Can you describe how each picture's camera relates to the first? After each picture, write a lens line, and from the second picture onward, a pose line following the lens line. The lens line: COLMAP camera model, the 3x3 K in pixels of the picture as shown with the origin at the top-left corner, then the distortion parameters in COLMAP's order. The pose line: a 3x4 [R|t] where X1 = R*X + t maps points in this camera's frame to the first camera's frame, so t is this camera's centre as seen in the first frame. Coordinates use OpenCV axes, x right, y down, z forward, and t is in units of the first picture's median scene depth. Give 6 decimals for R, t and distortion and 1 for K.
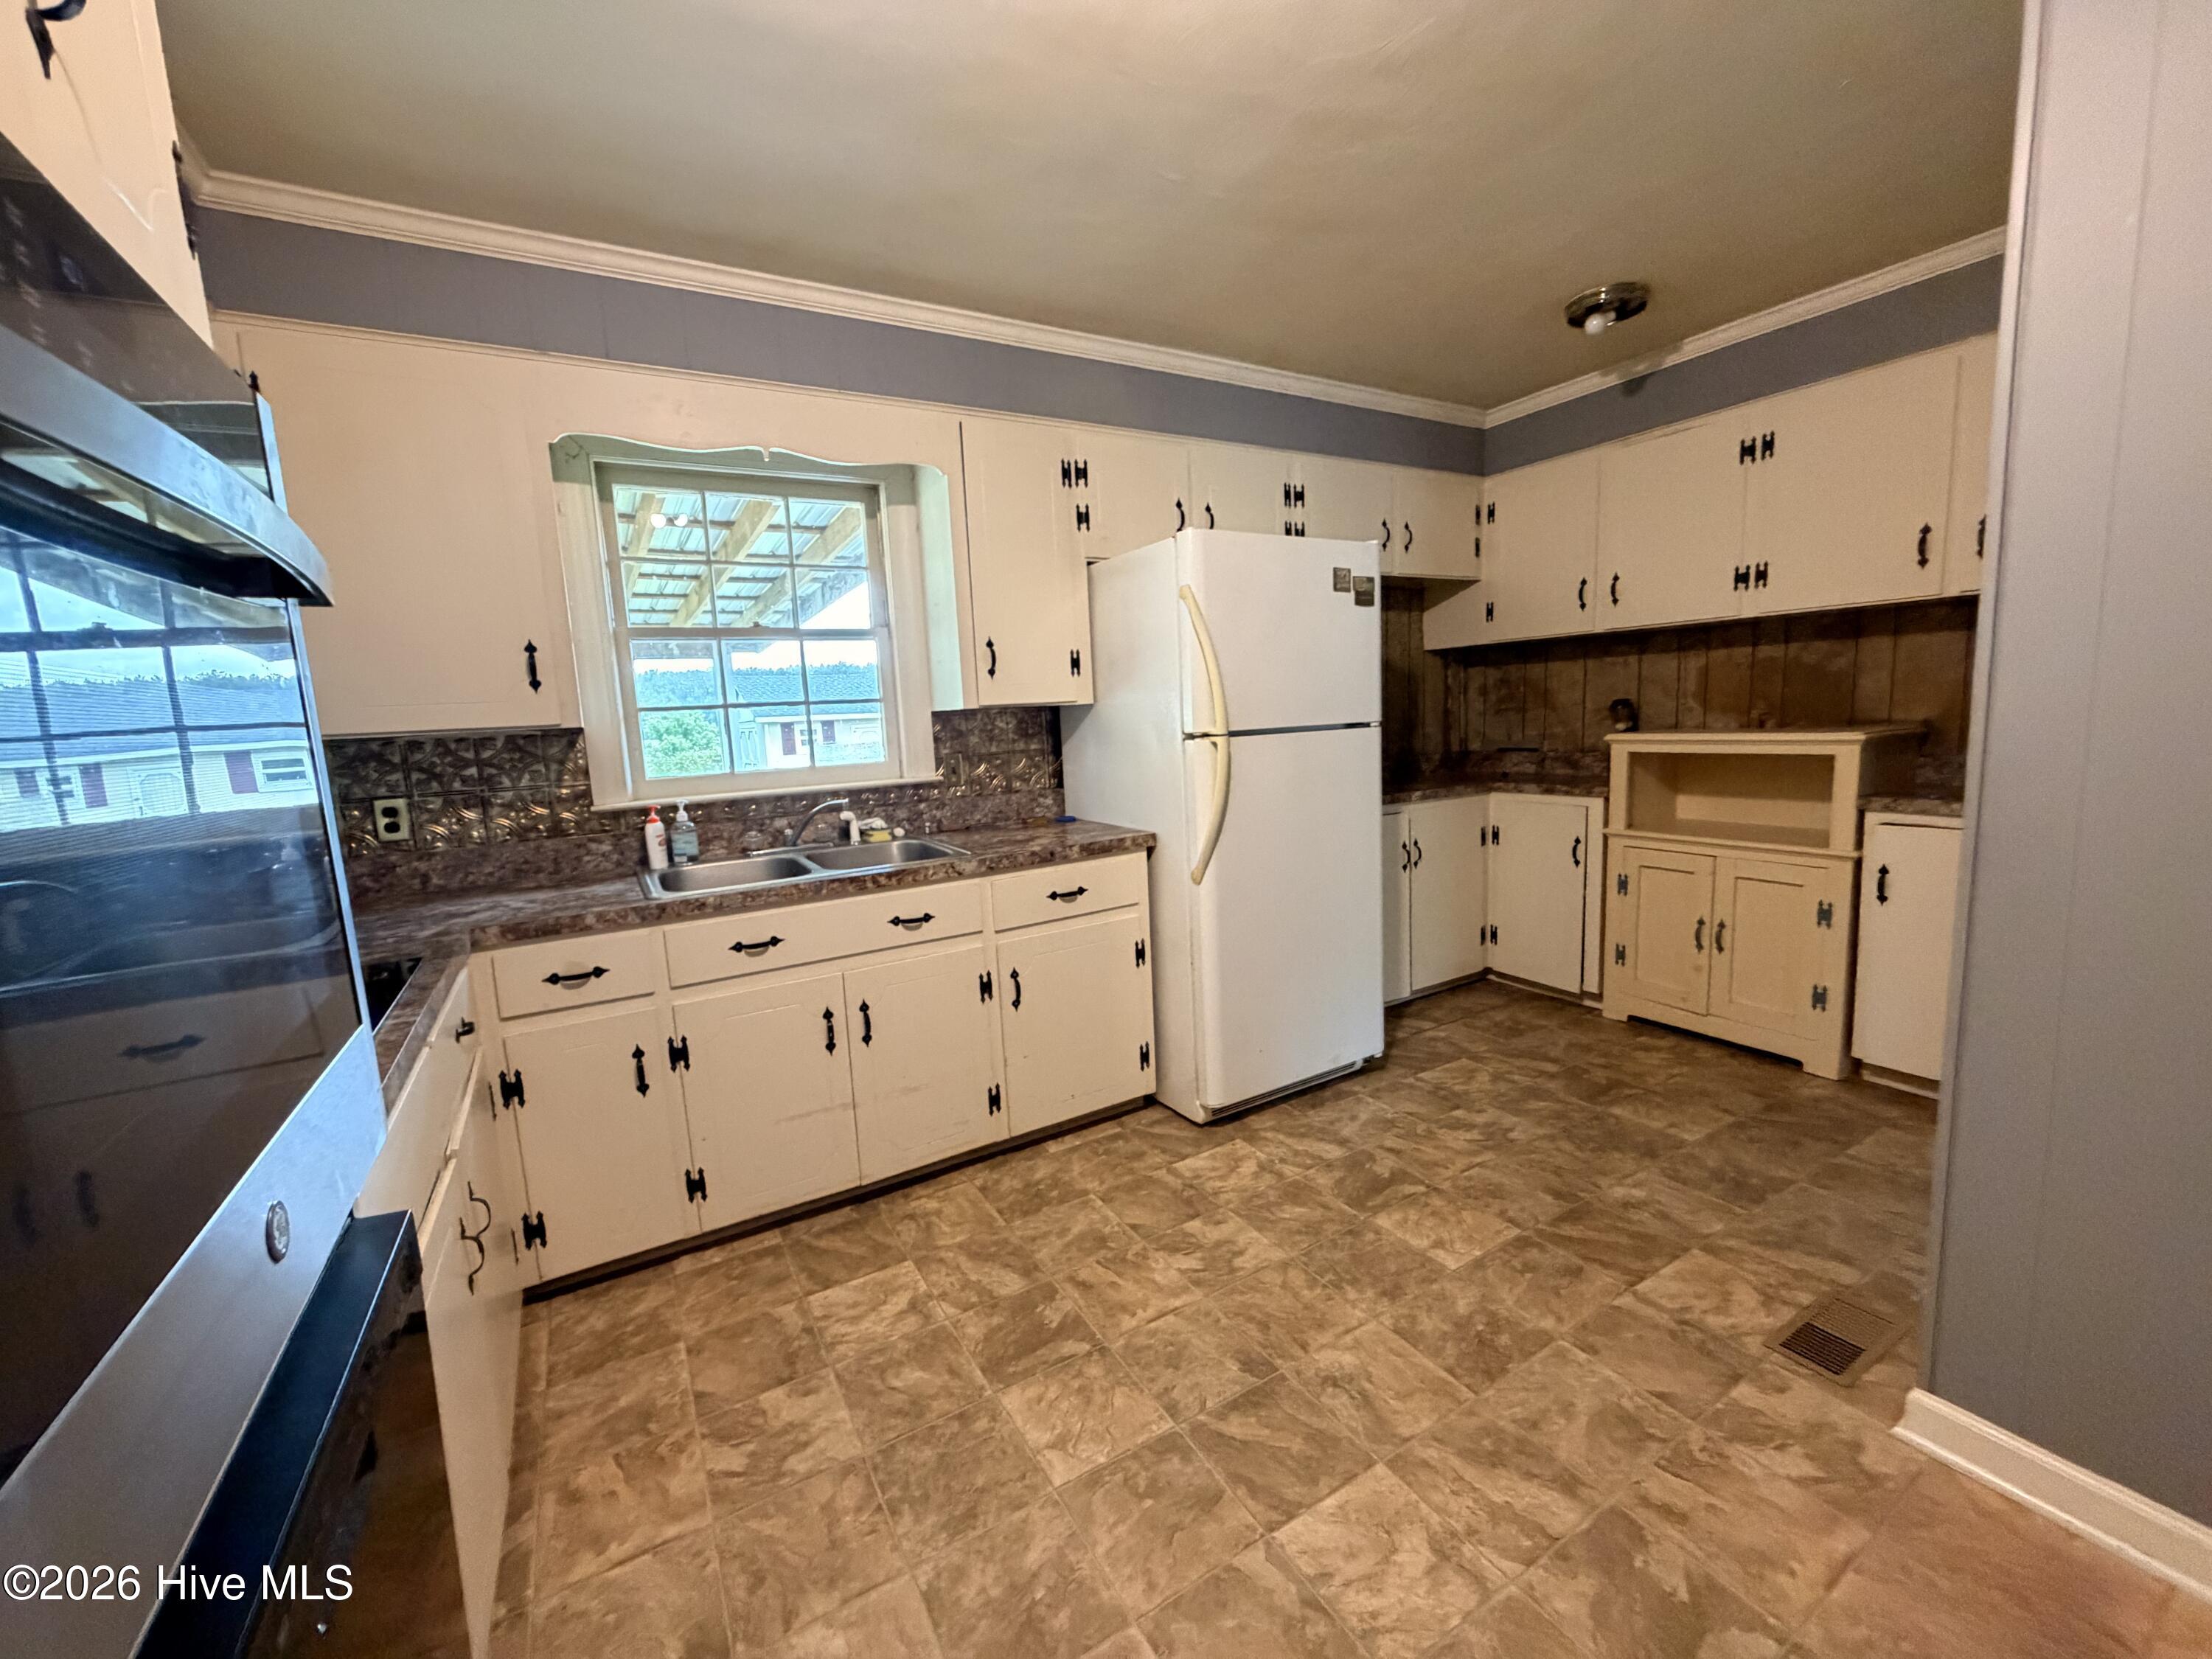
lens RADIAL K [[874.1, 0, 1113.9], [0, 874.1, 823.7], [0, 0, 1]] dist [0.001757, 0.000040]
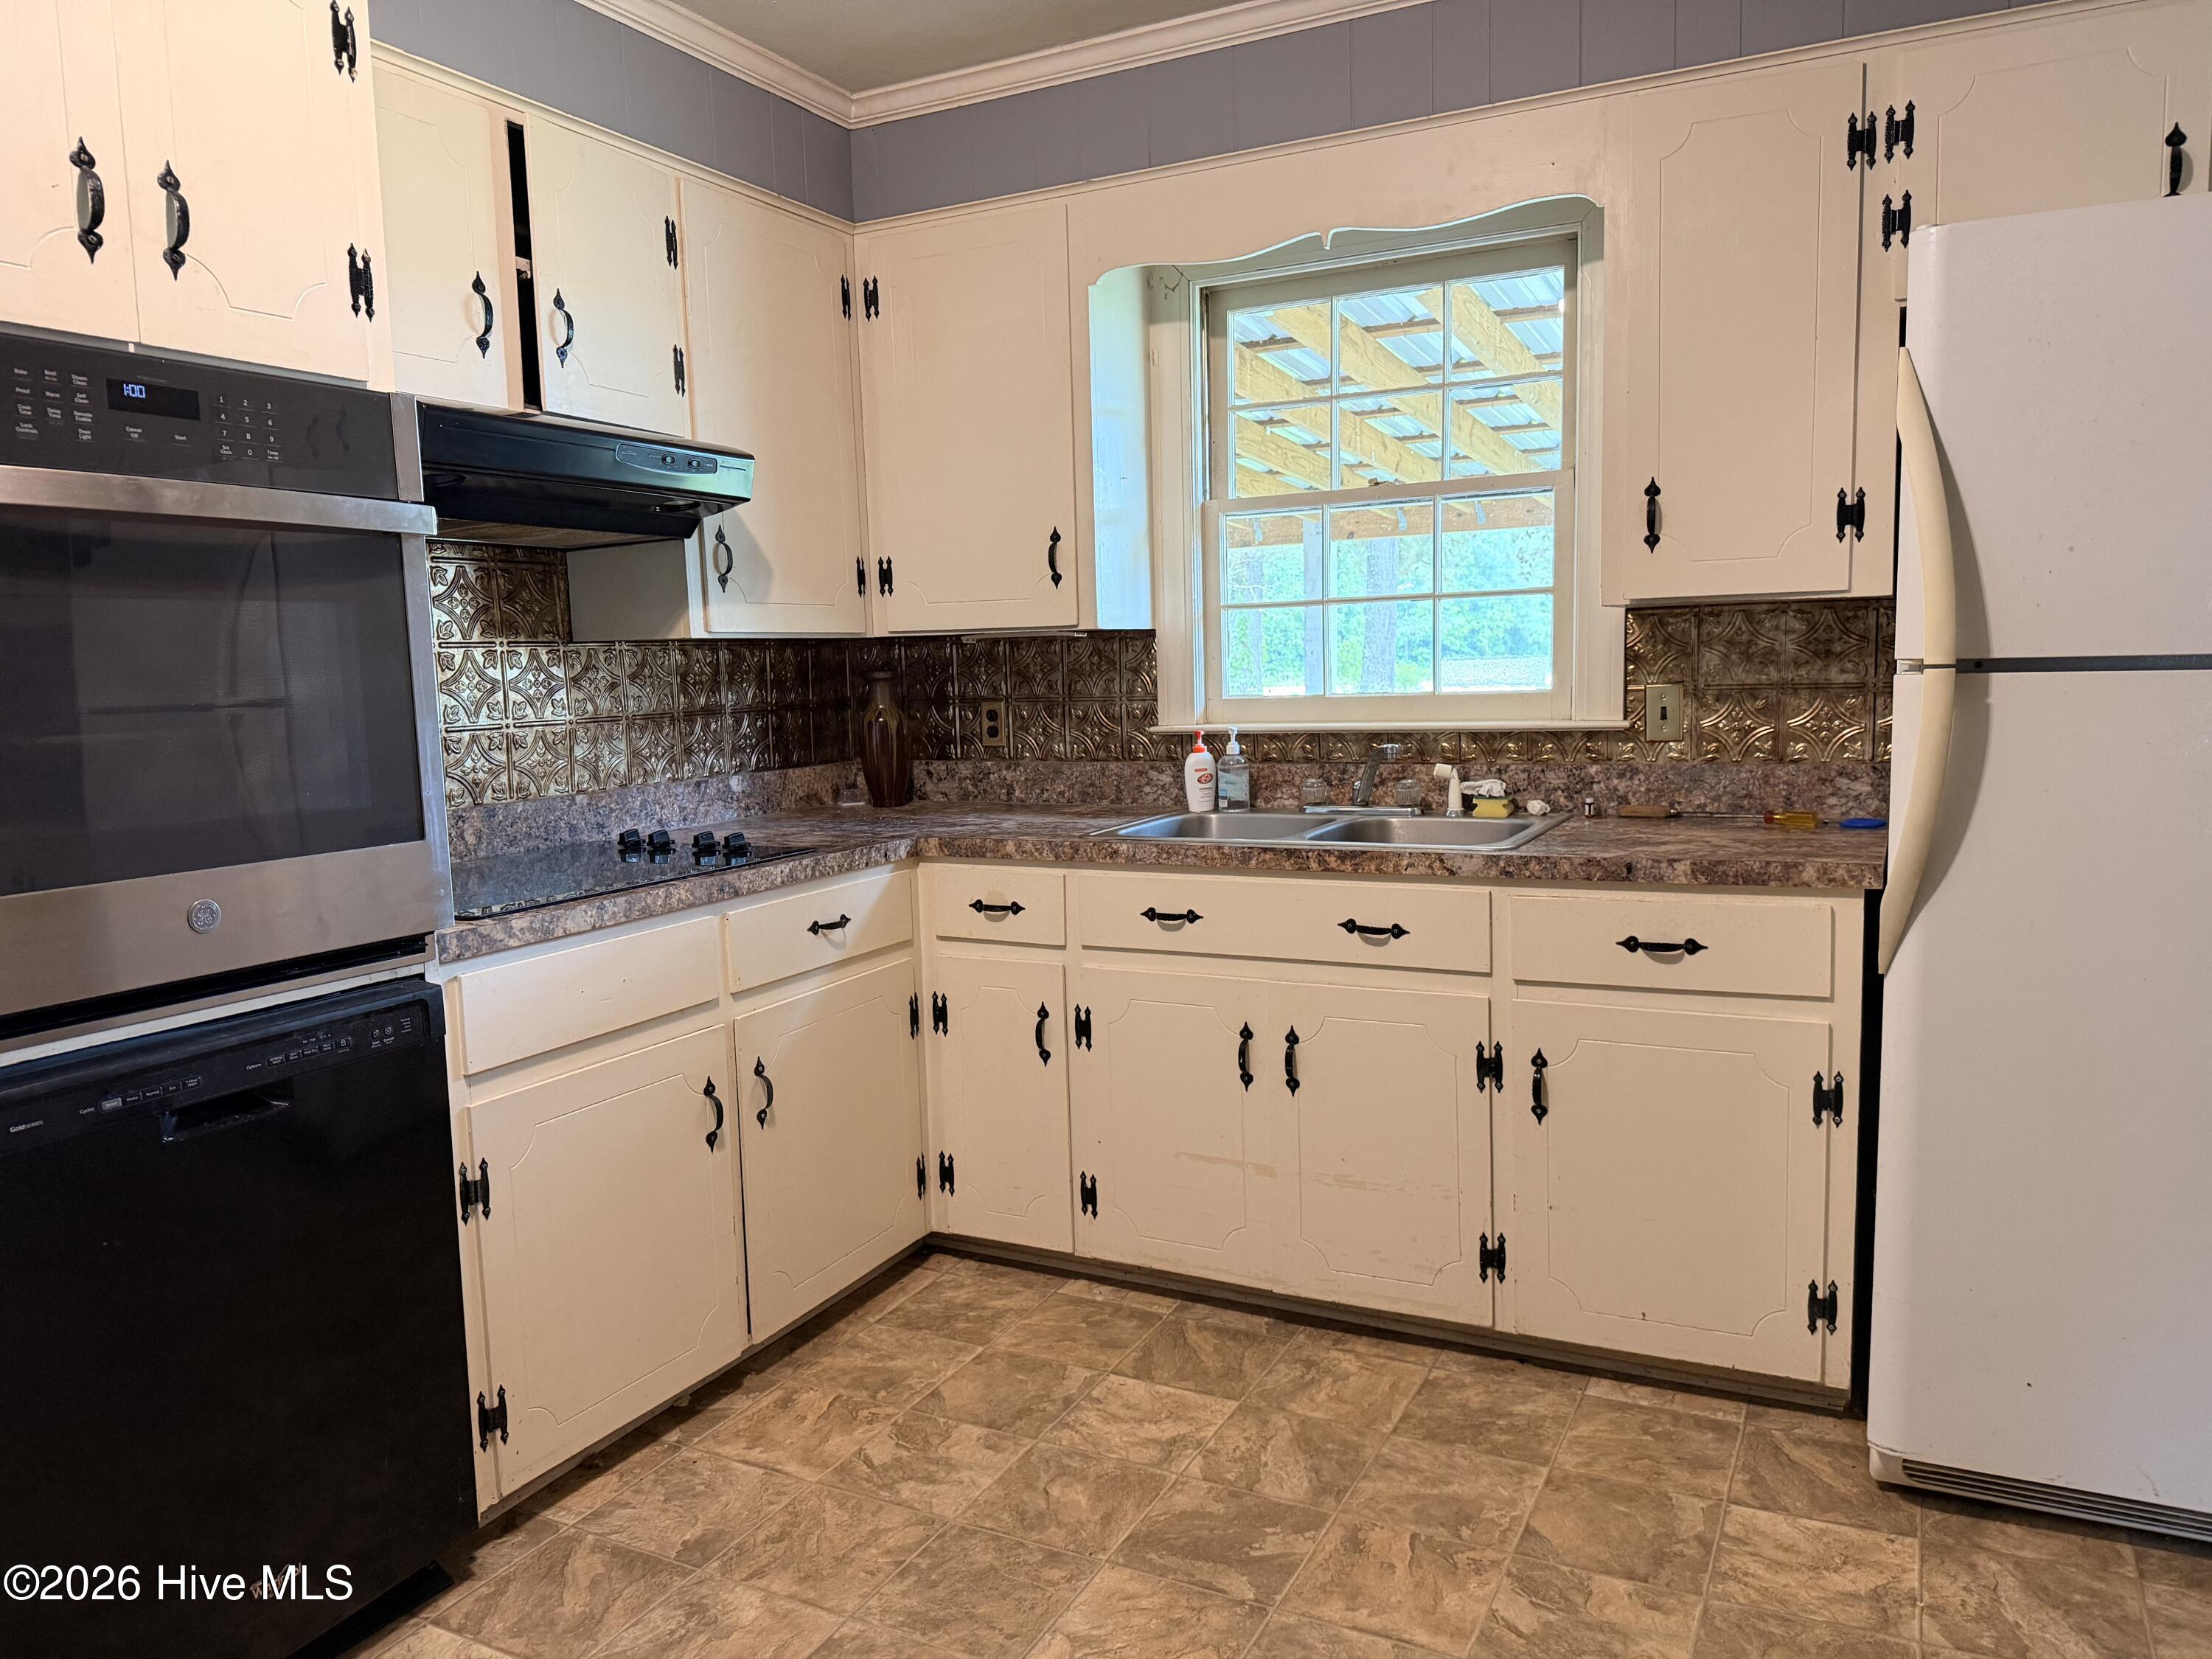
lens RADIAL K [[1559.3, 0, 1137.9], [0, 1559.3, 831.6], [0, 0, 1]] dist [0.155843, -0.310173]
pose [[0.544998, 0.125396, -0.829007, 0.635553], [-0.109647, 0.990921, 0.077804, -0.035048], [0.831237, 0.048495, 0.553799, 0.191954]]
